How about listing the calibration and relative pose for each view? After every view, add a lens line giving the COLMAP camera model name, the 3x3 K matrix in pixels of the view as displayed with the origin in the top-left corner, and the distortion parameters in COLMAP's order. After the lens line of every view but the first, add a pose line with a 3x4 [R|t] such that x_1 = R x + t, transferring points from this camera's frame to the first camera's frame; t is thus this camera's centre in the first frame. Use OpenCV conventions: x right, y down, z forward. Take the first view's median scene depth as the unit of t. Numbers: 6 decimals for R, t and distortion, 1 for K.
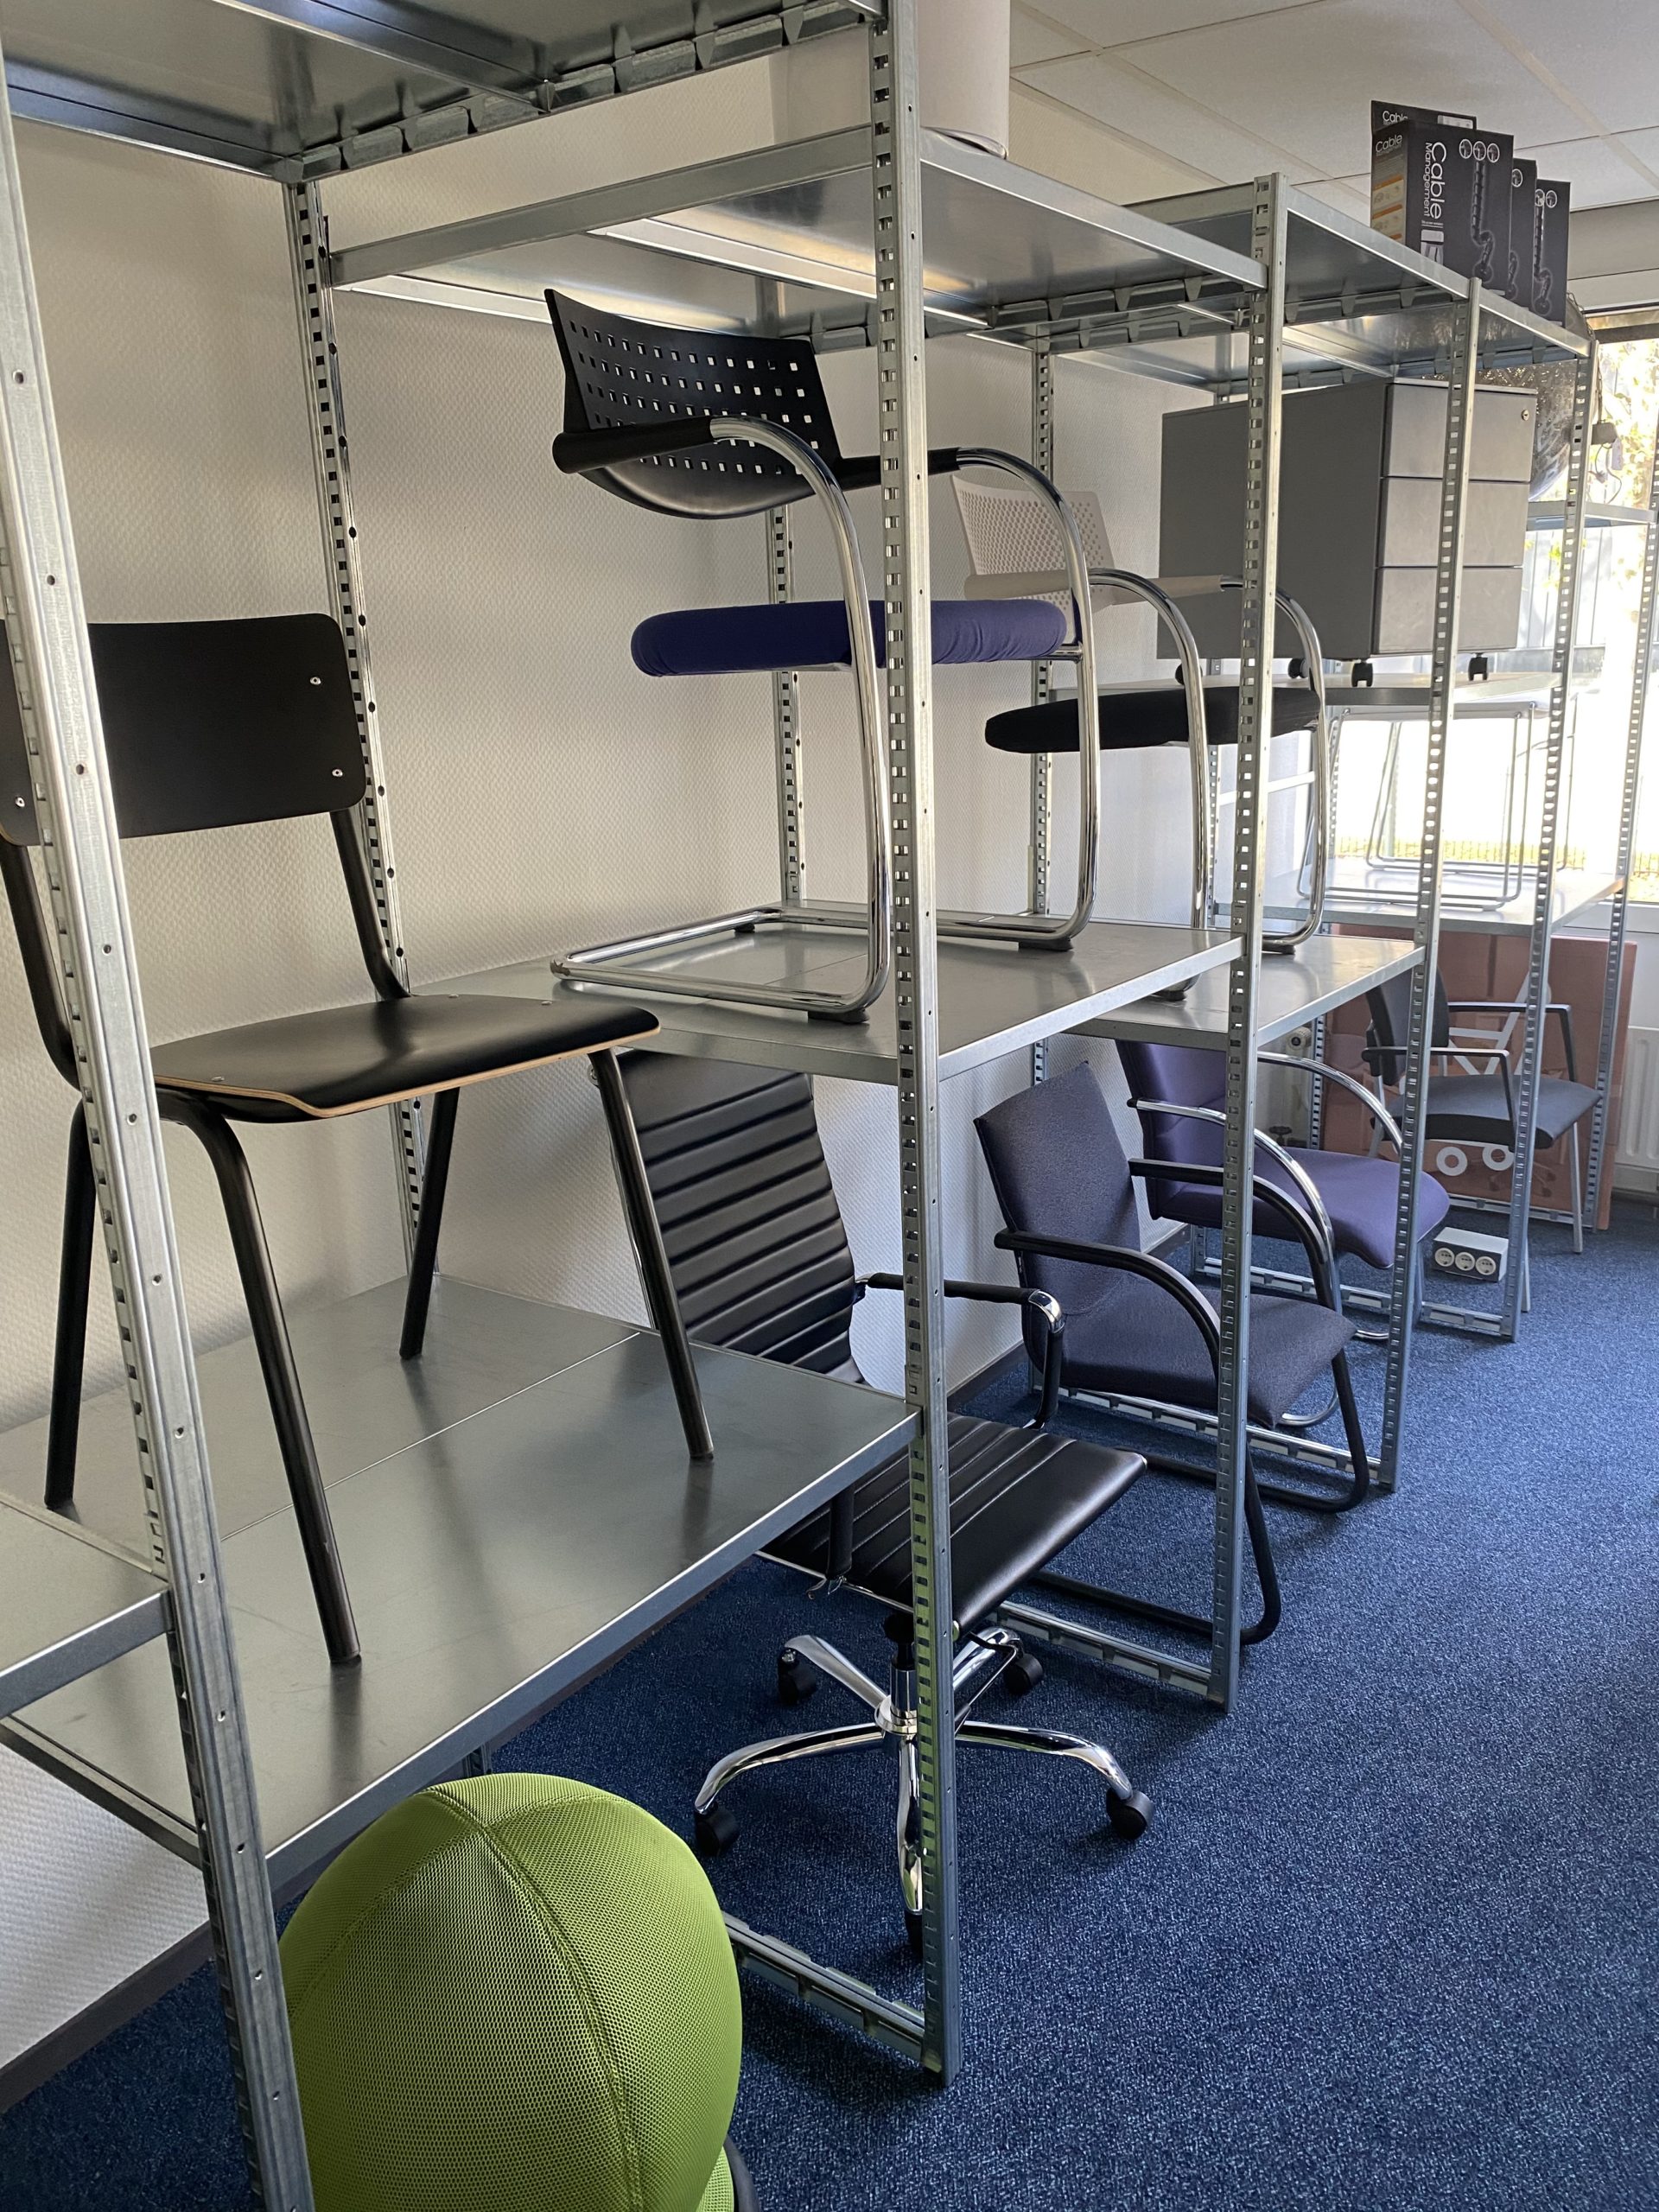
lens RADIAL K [[1689.8, 0, 832.5], [0, 1689.8, 1110.1], [0, 0, 1]] dist [-0.005288, -0.002643]
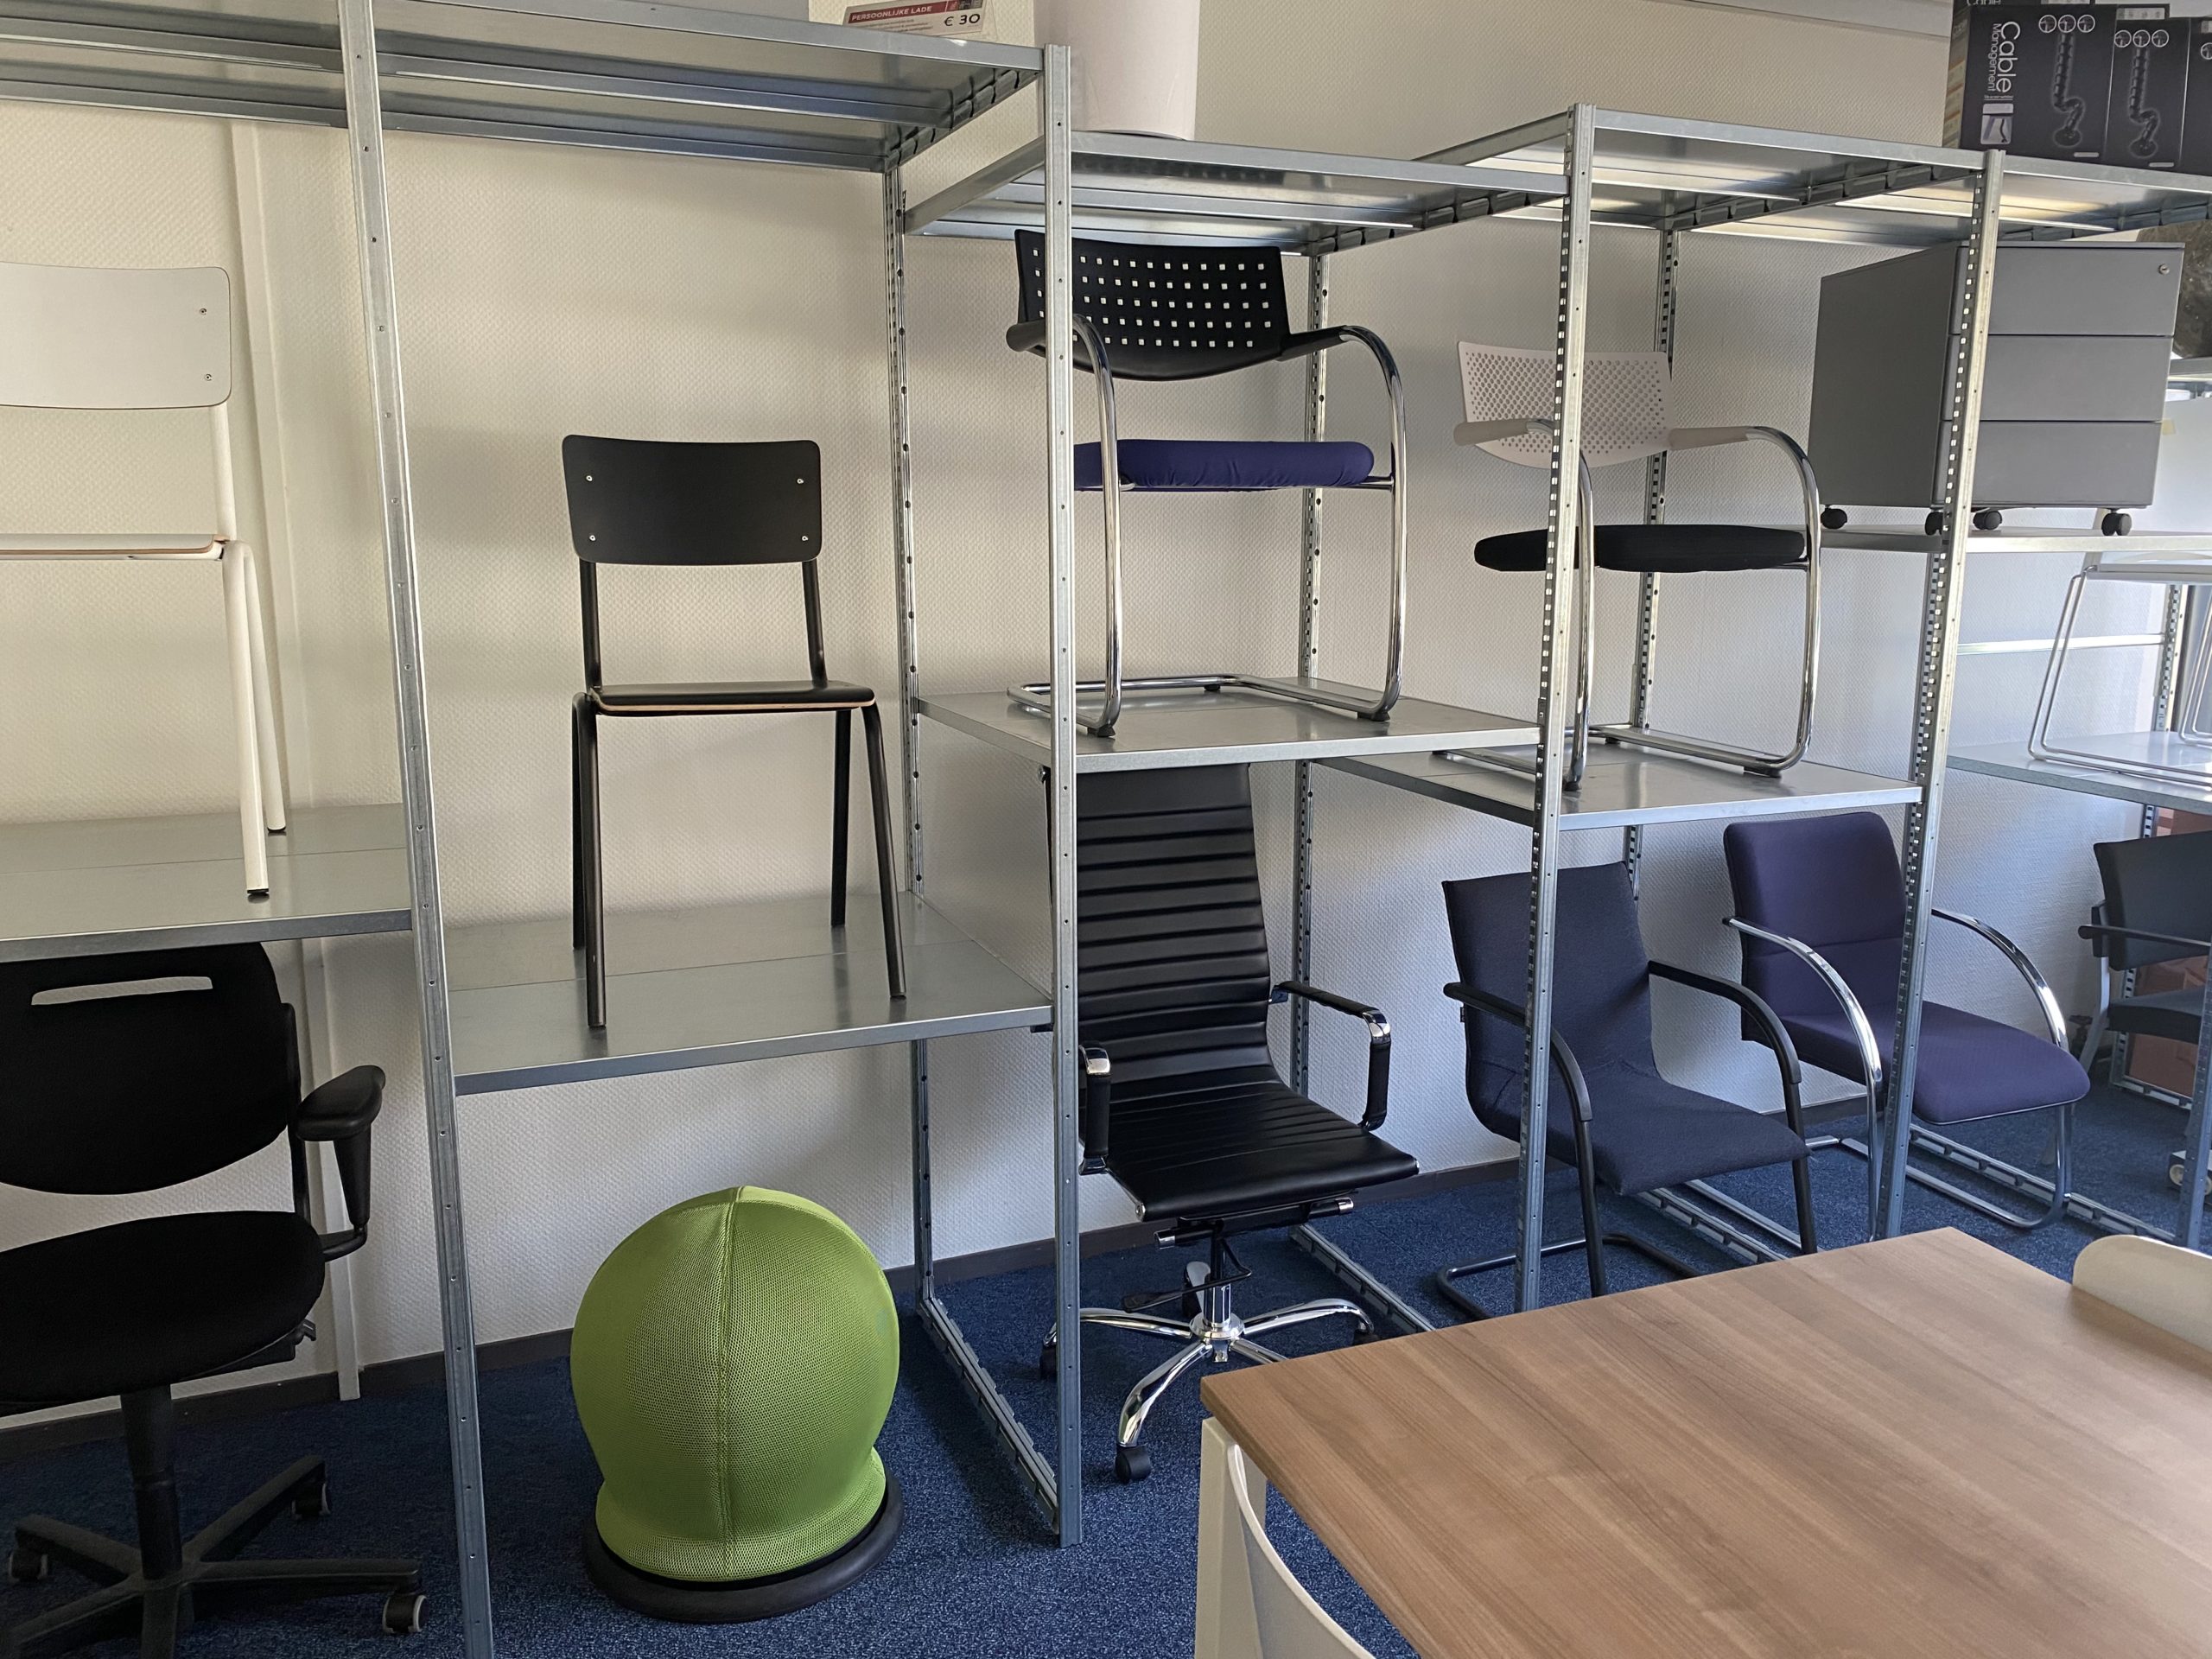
lens RADIAL K [[1689.8, 0, 1105.3], [0, 1689.8, 821.9], [0, 0, 1]] dist [-0.005288, -0.002643]
pose [[0.848815, 0.135082, -0.511141, 0.520197], [-0.170784, 0.985033, -0.023290, 0.034882], [0.500345, 0.107064, 0.859181, -0.130400]]
